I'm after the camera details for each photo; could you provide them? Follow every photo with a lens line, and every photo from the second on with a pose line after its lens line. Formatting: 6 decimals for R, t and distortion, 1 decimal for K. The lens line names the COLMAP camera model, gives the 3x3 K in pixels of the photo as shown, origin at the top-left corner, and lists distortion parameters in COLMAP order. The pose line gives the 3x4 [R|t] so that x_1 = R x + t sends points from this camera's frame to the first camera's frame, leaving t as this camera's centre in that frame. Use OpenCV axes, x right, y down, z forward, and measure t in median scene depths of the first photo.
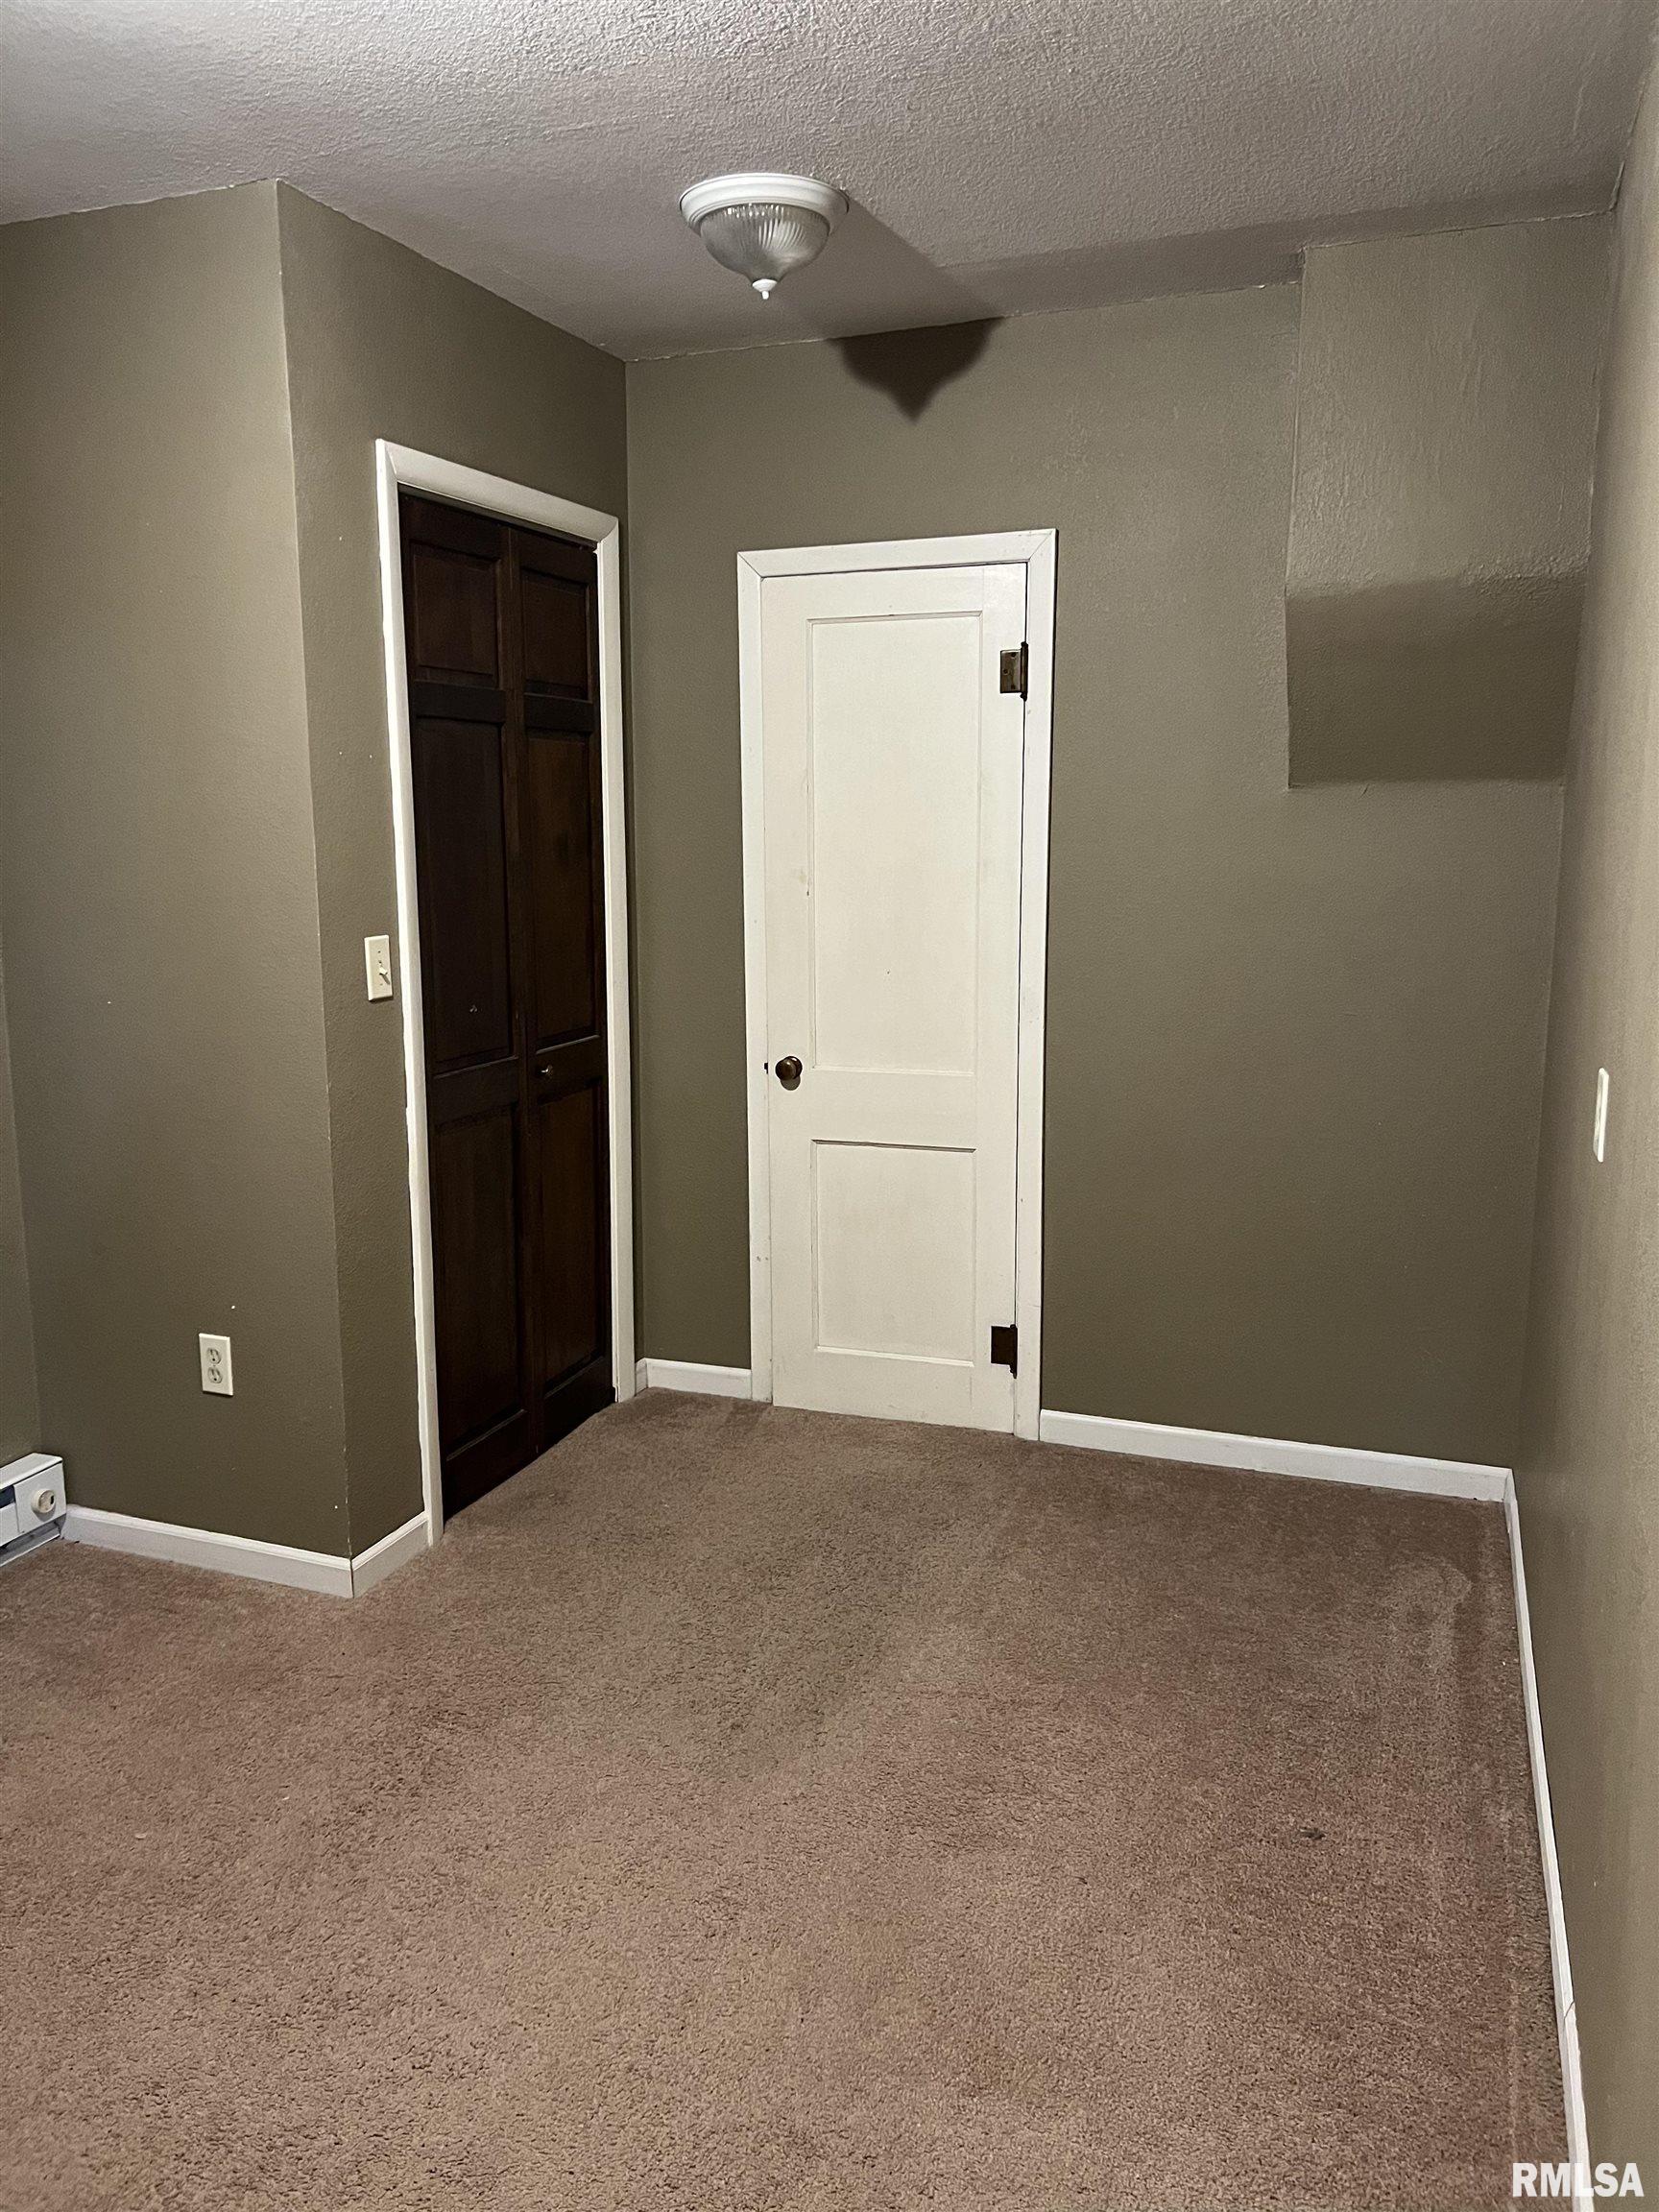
lens RADIAL K [[1694.0, 0, 819.9], [0, 1694.0, 1098.3], [0, 0, 1]] dist [0.064002, -0.067952]
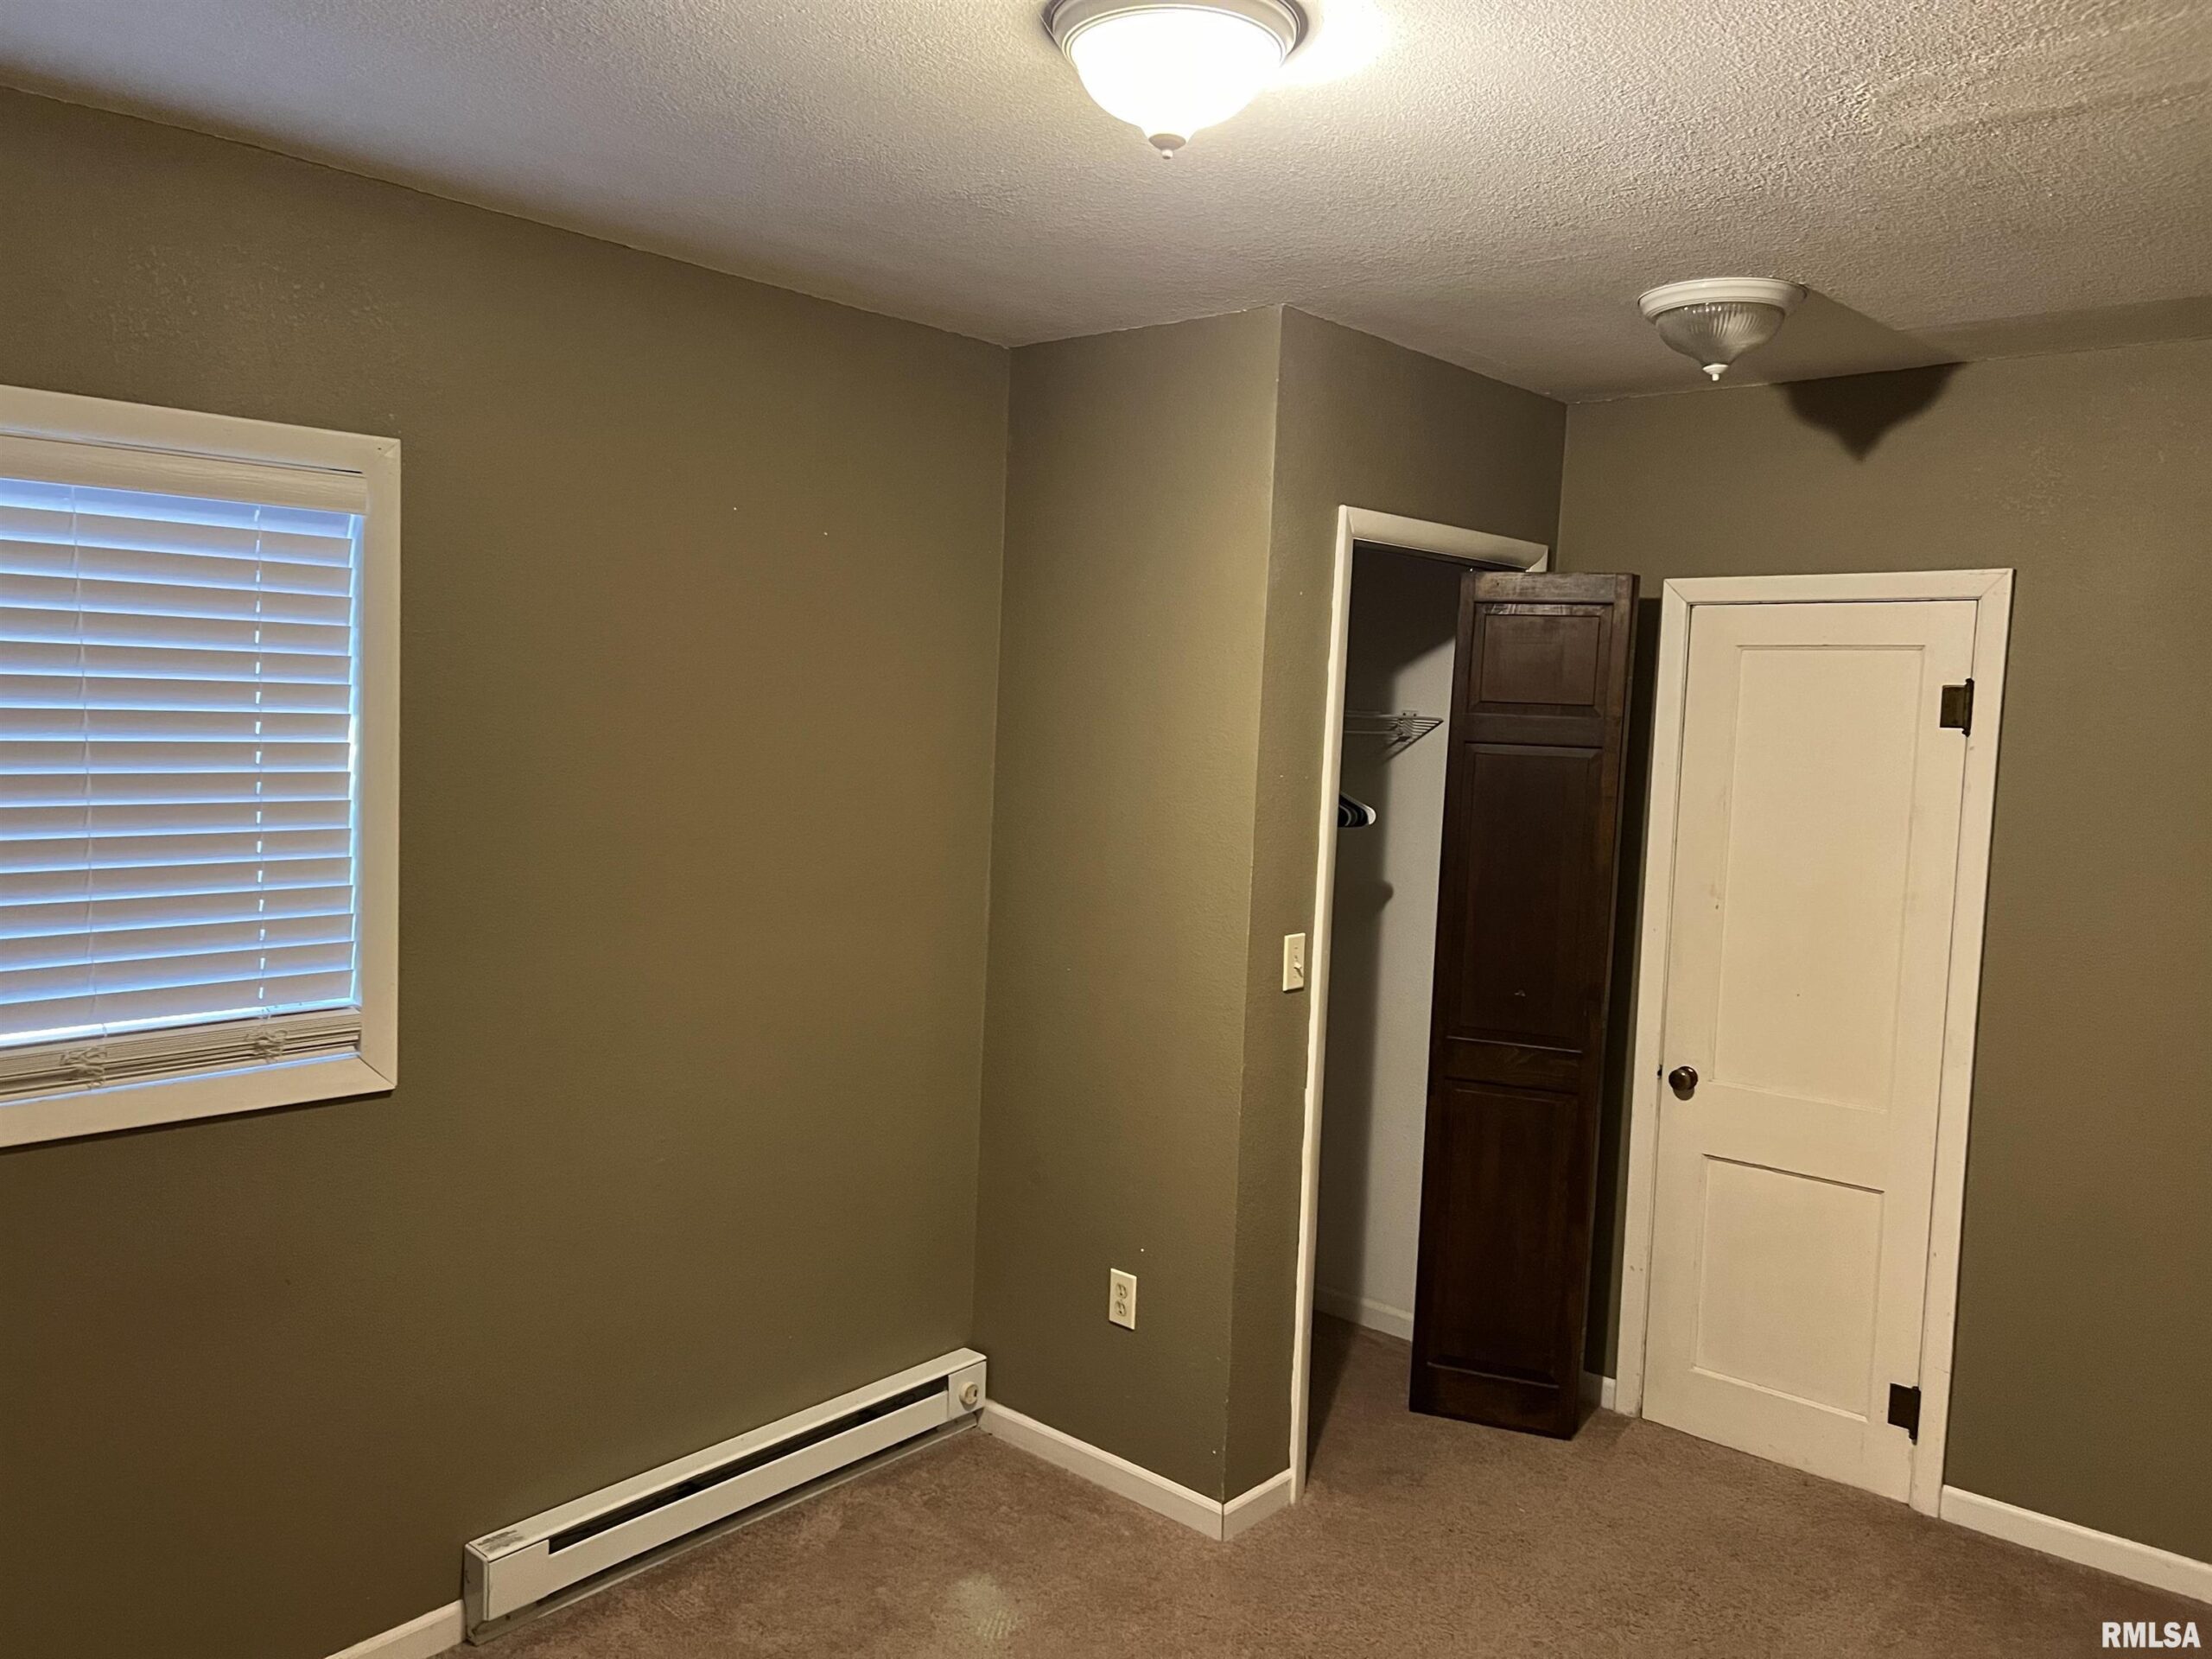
lens RADIAL K [[1694.0, 0, 1083.1], [0, 1694.0, 839.0], [0, 0, 1]] dist [0.064002, -0.067952]
pose [[0.936107, 0.068503, -0.344981, -0.012205], [-0.101856, 0.991619, -0.079480, -0.055089], [0.336645, 0.109540, 0.935239, -0.094075]]
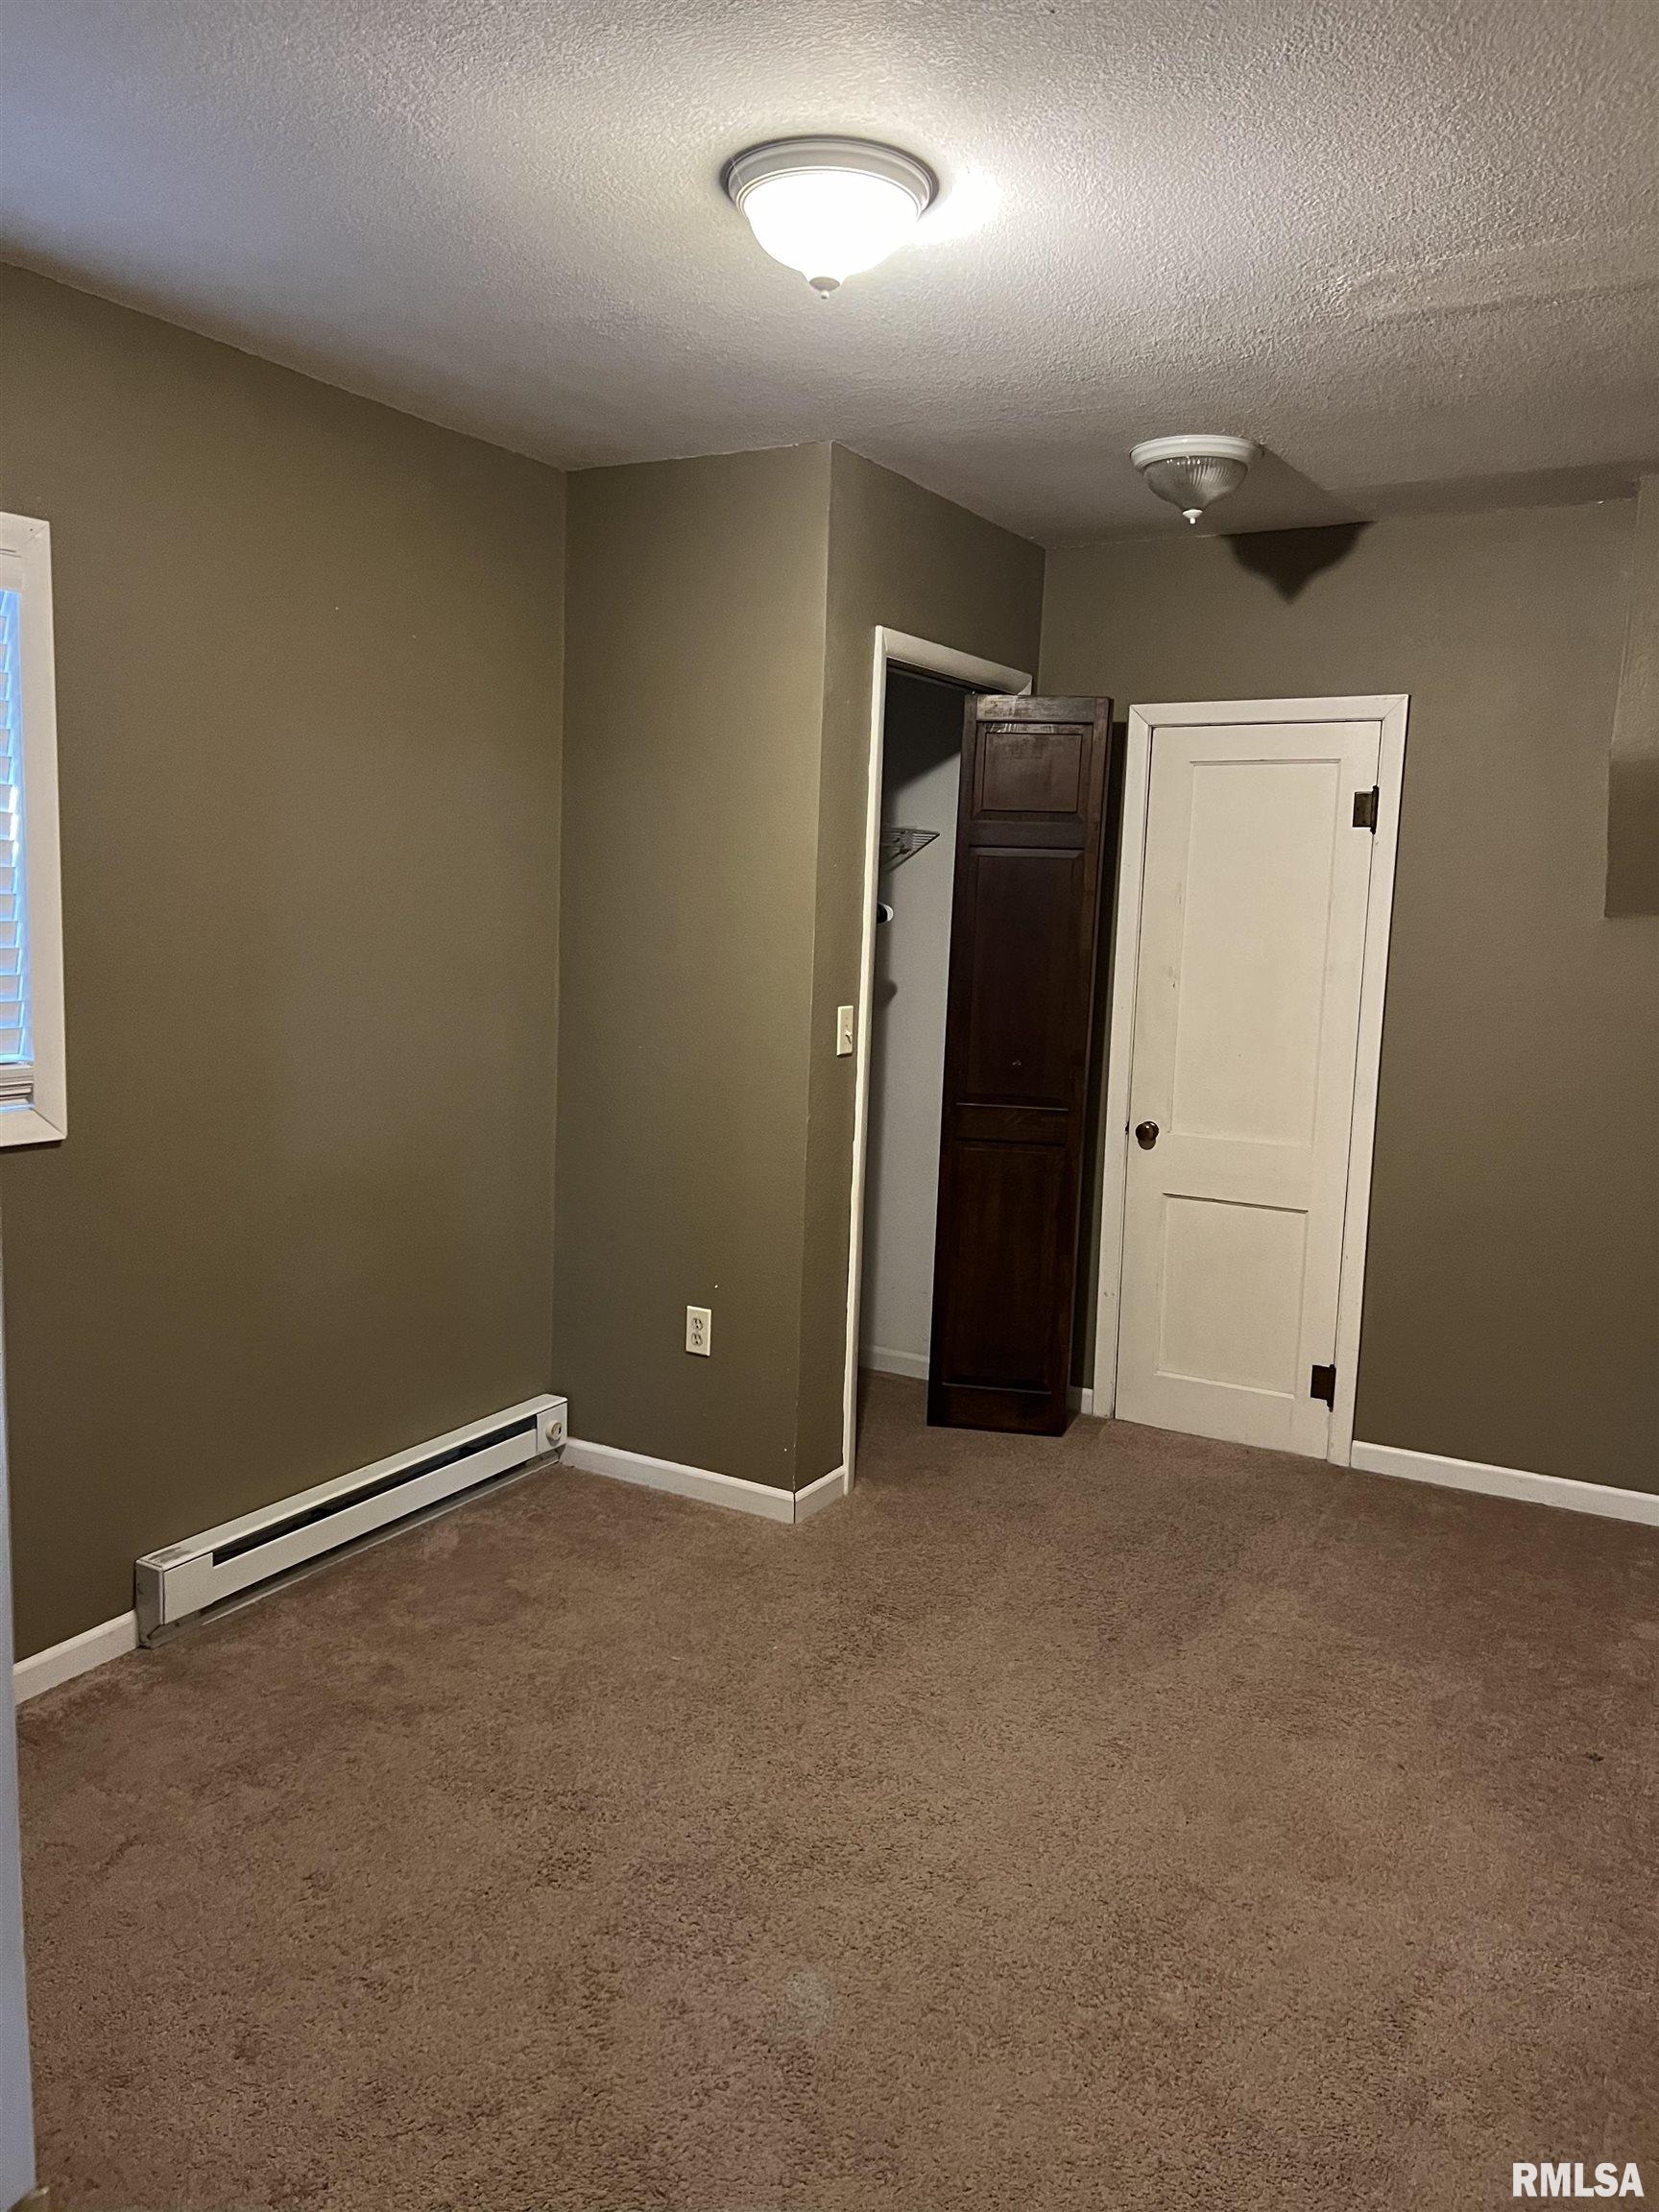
lens RADIAL K [[1694.0, 0, 835.4], [0, 1694.0, 1113.3], [0, 0, 1]] dist [0.064002, -0.067952]
pose [[0.988619, 0.057515, -0.139010, -0.087394], [-0.063515, 0.997214, -0.039116, 0.037043], [0.136373, 0.047500, 0.989518, -0.263399]]
